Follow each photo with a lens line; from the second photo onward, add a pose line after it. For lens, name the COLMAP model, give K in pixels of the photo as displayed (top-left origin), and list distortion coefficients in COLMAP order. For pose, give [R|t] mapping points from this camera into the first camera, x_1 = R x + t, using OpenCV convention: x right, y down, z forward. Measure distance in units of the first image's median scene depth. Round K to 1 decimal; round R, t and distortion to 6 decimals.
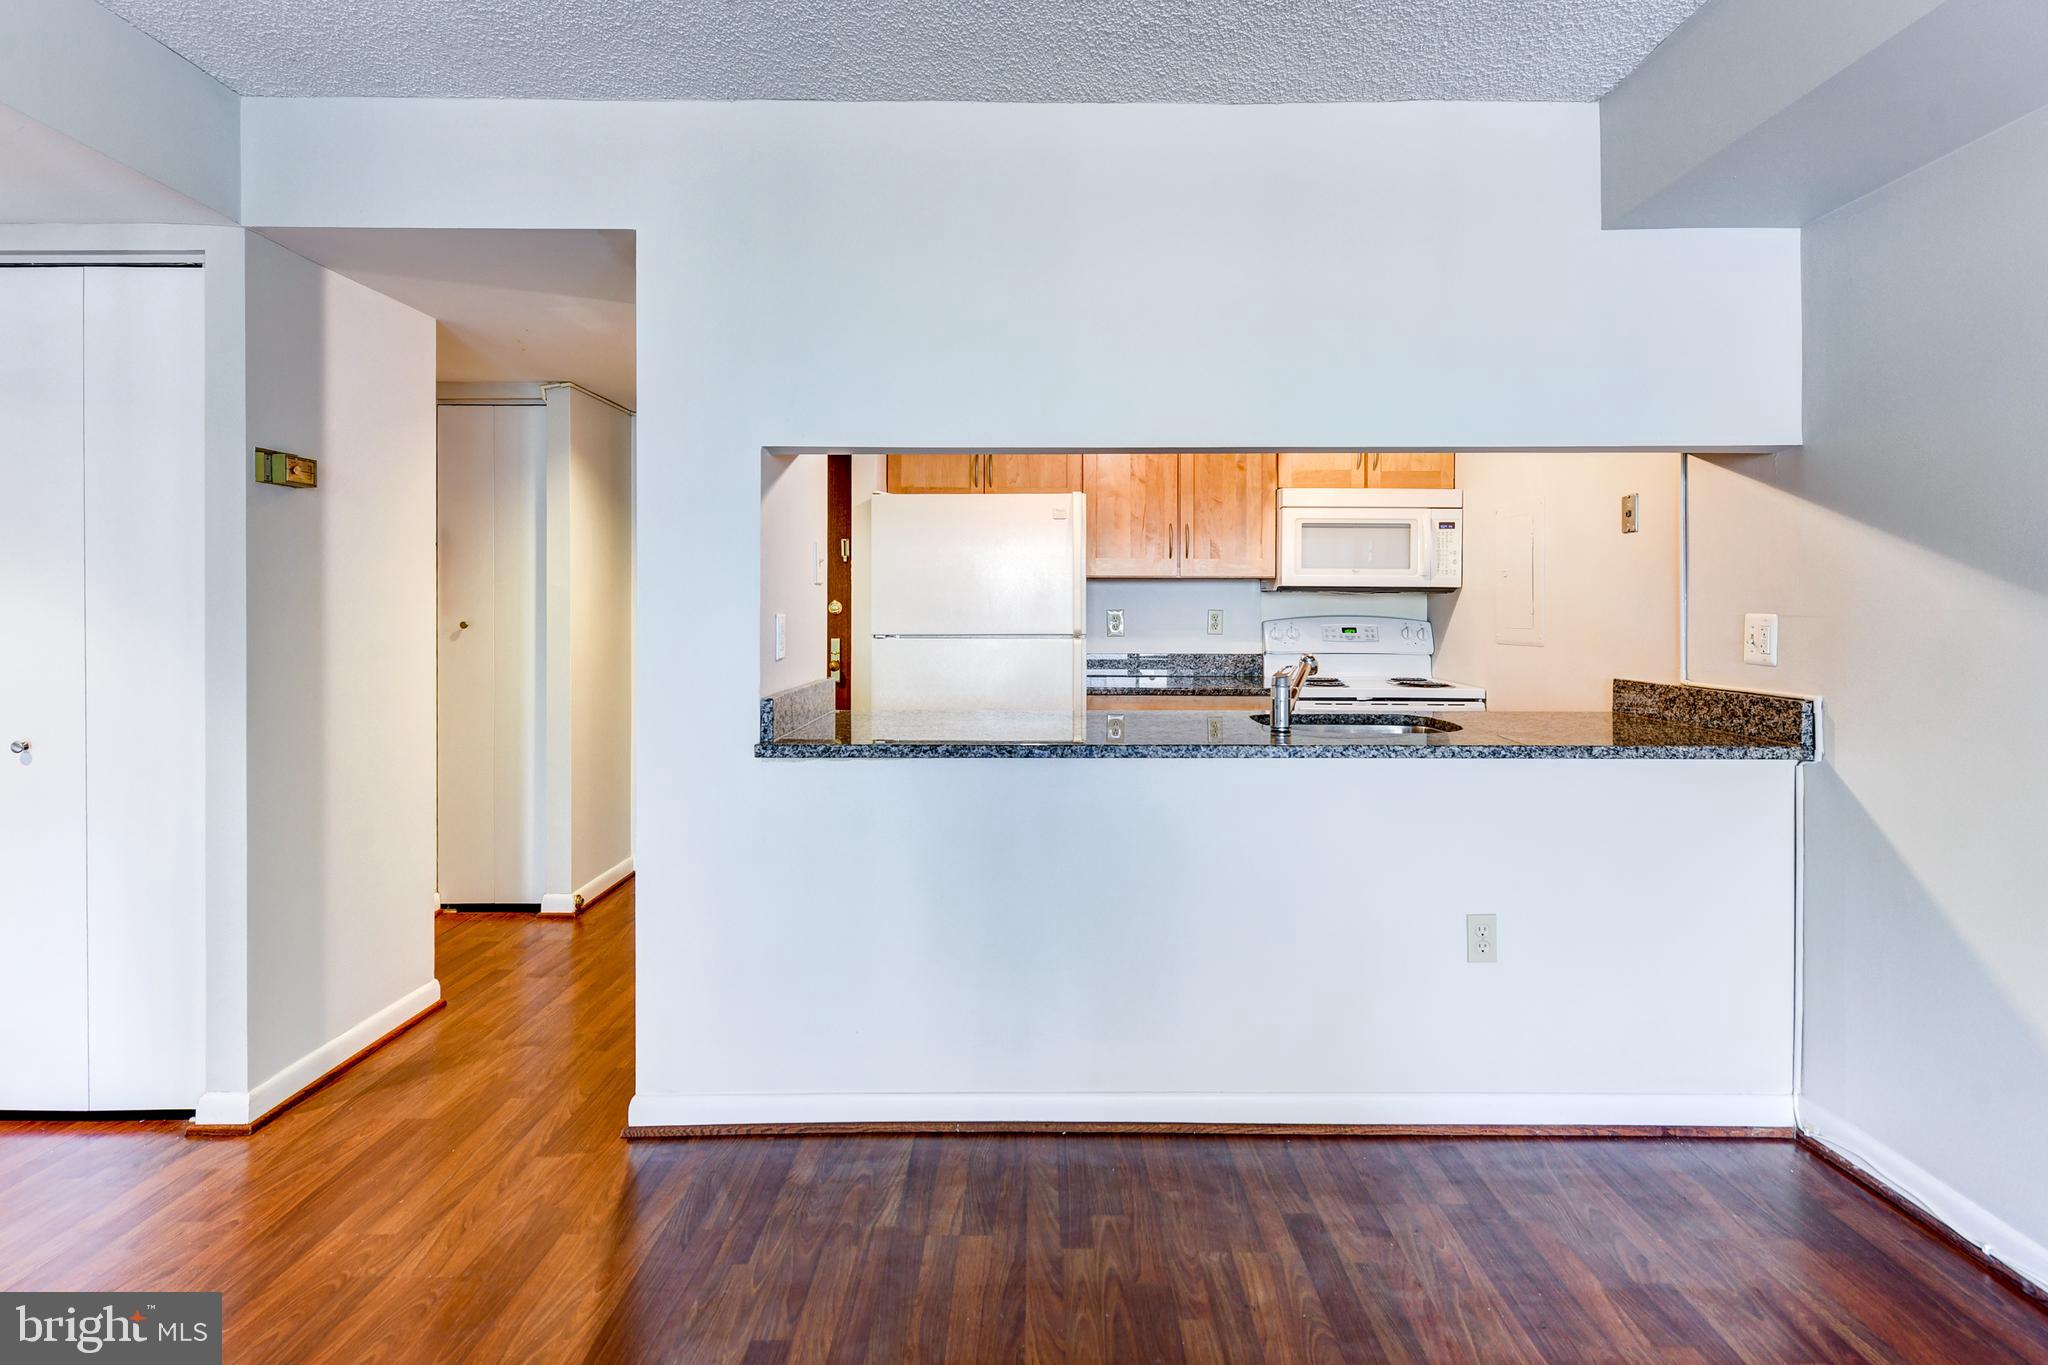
lens RADIAL K [[1063.4, 0, 1054.3], [0, 1063.4, 604.5], [0, 0, 1]] dist [0.001394, -0.001047]
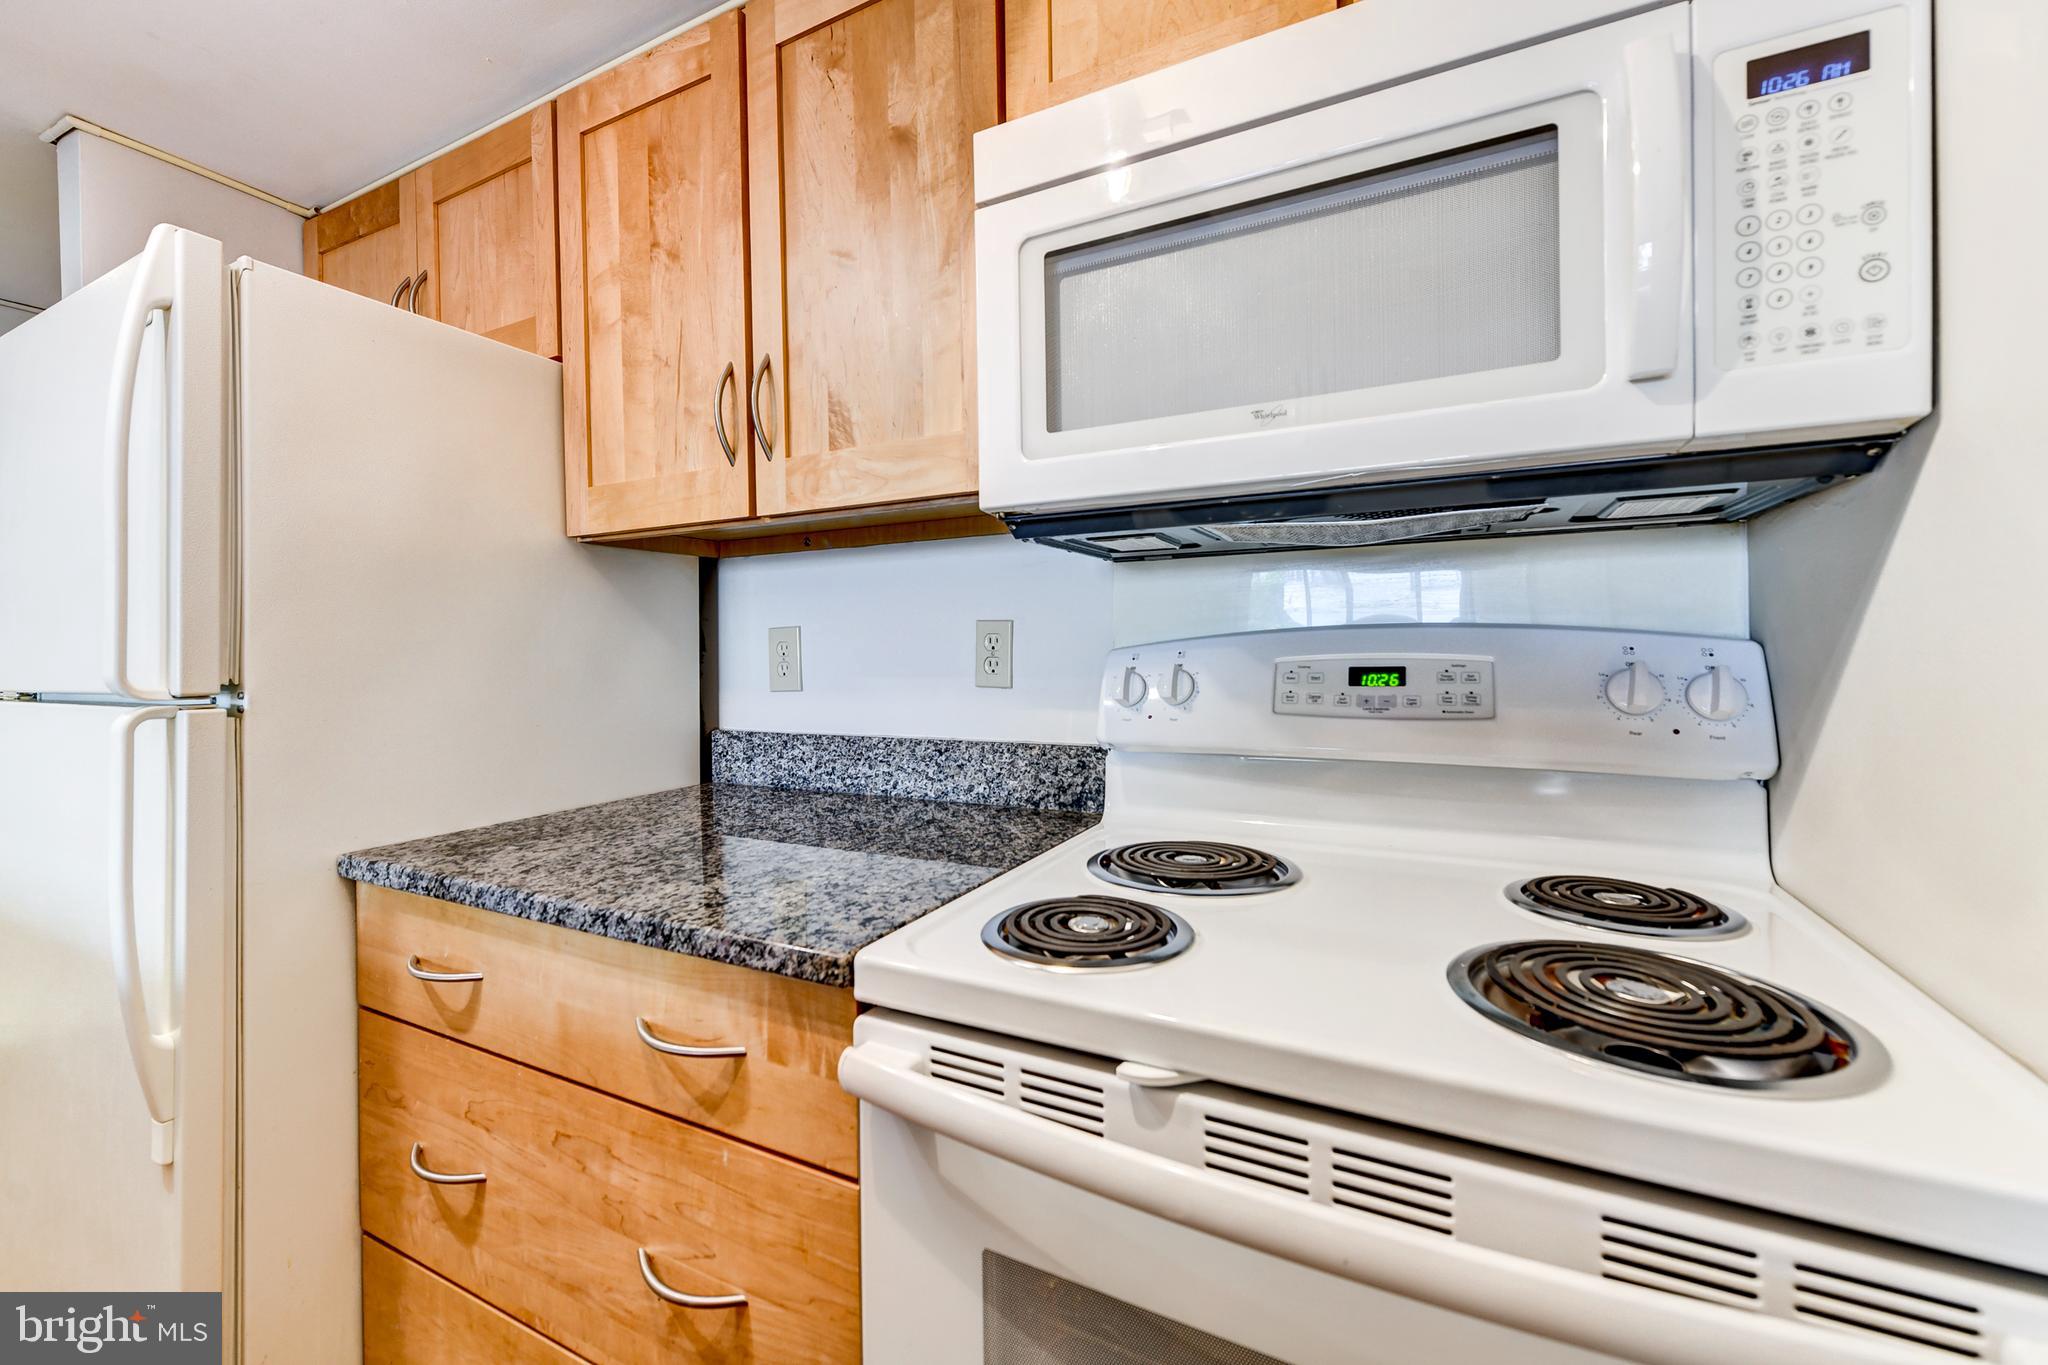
lens RADIAL K [[815.5, 0, 1034.9], [0, 815.5, 651.0], [0, 0, 1]] dist [0.000112, -0.000752]
pose [[0.884288, -0.014618, -0.466712, 0.443750], [0.016836, 0.999858, 0.000583, 0.023781], [0.466638, -0.008373, 0.884409, 1.149225]]
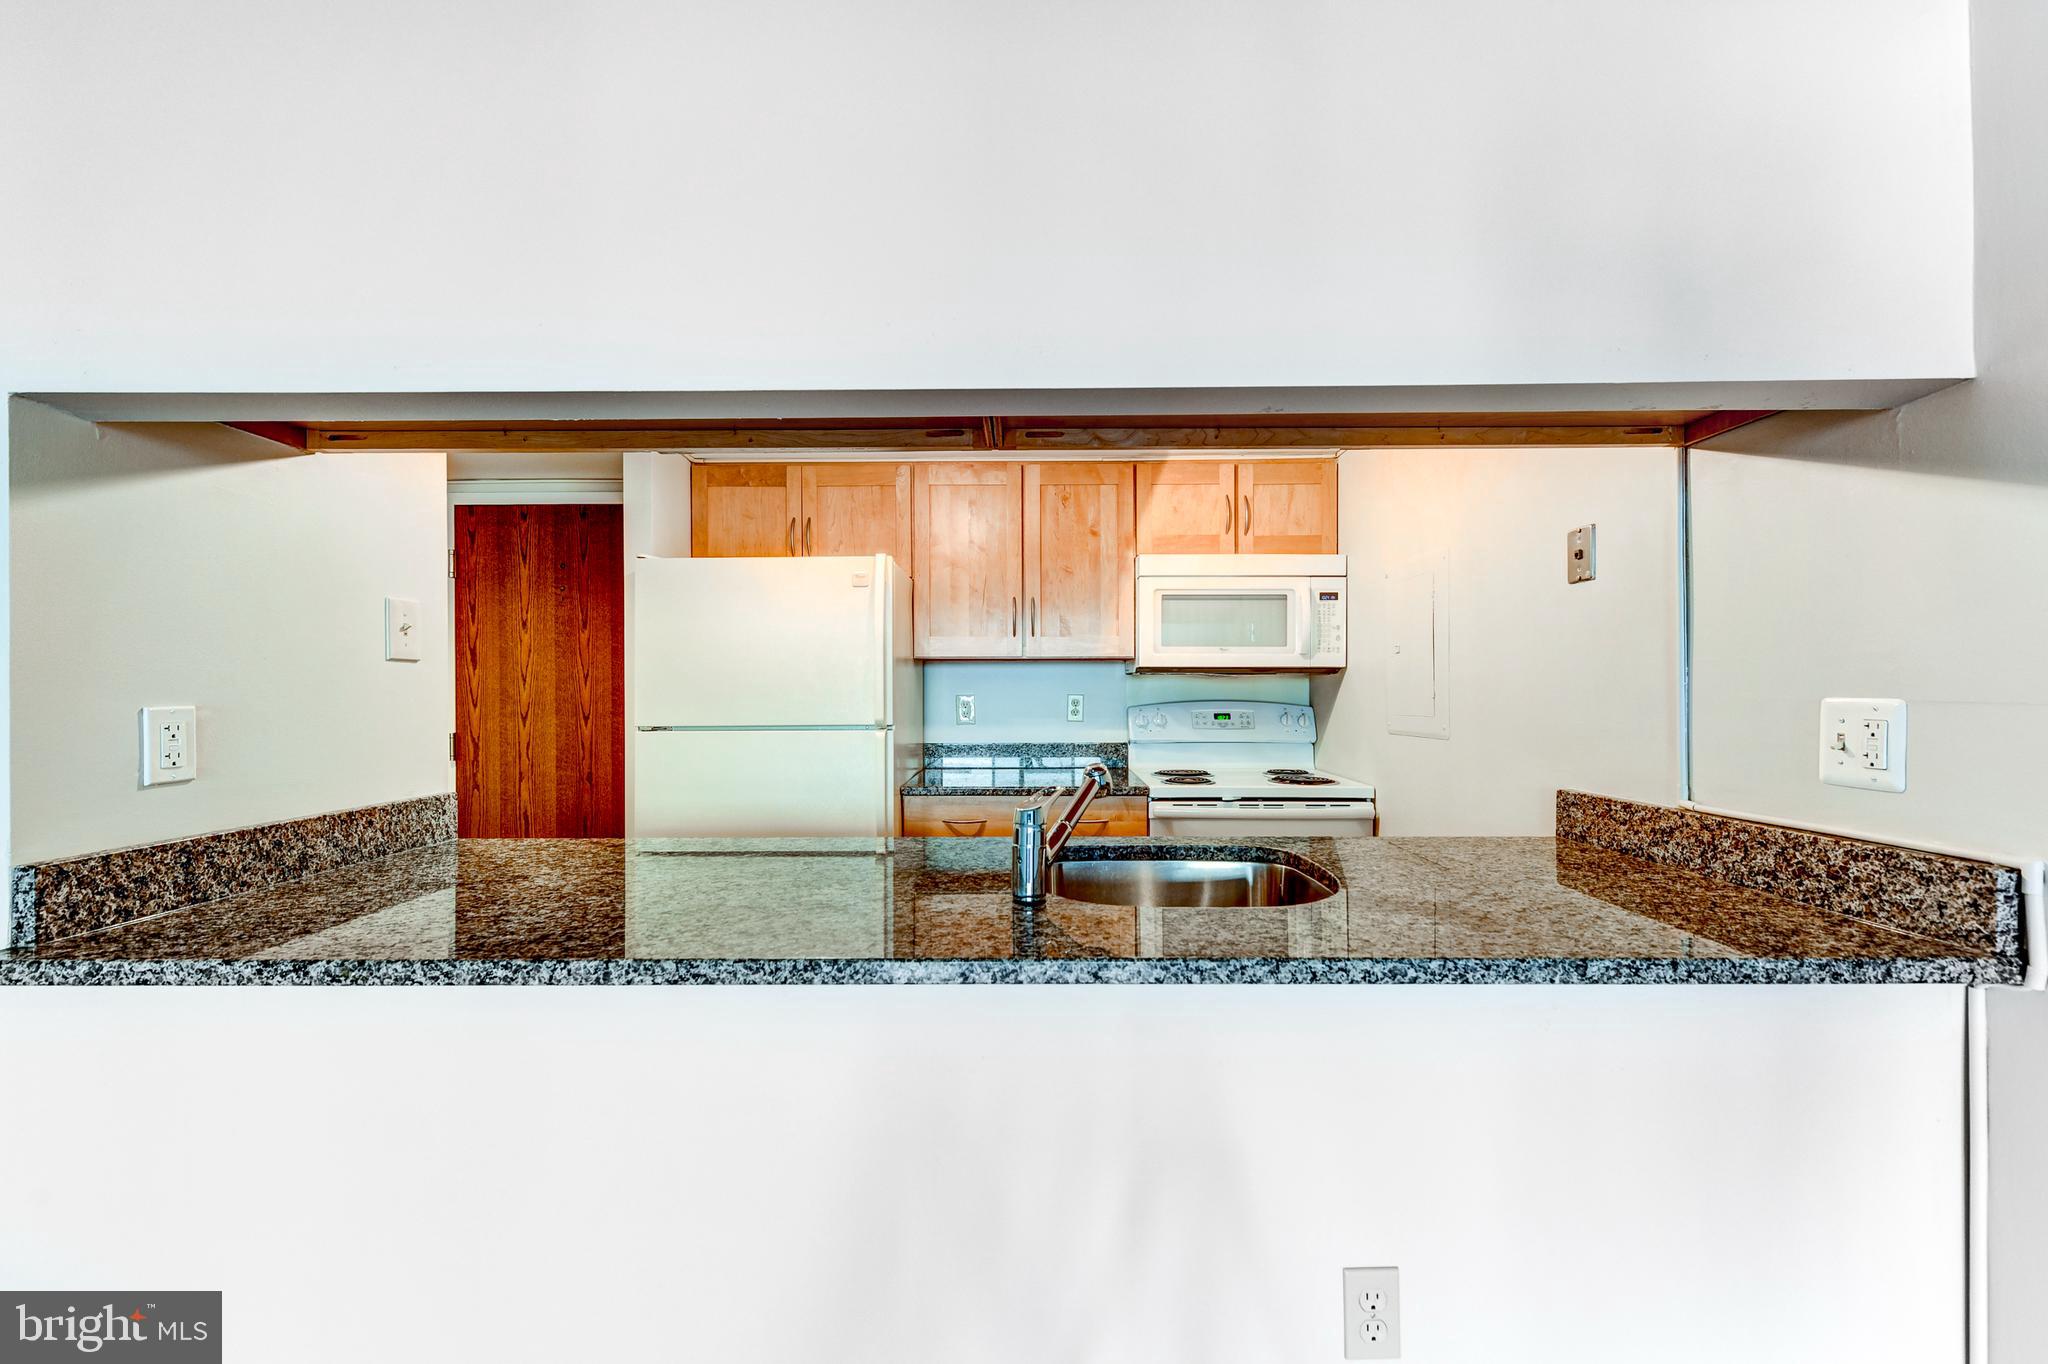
lens RADIAL K [[815.5, 0, 1029.3], [0, 815.5, 688.7], [0, 0, 1]] dist [0.000112, -0.000752]
pose [[0.999880, -0.005231, -0.014607, 0.185264], [0.005199, 0.999984, -0.002240, 0.001989], [0.014618, 0.002164, 0.999891, 0.458131]]
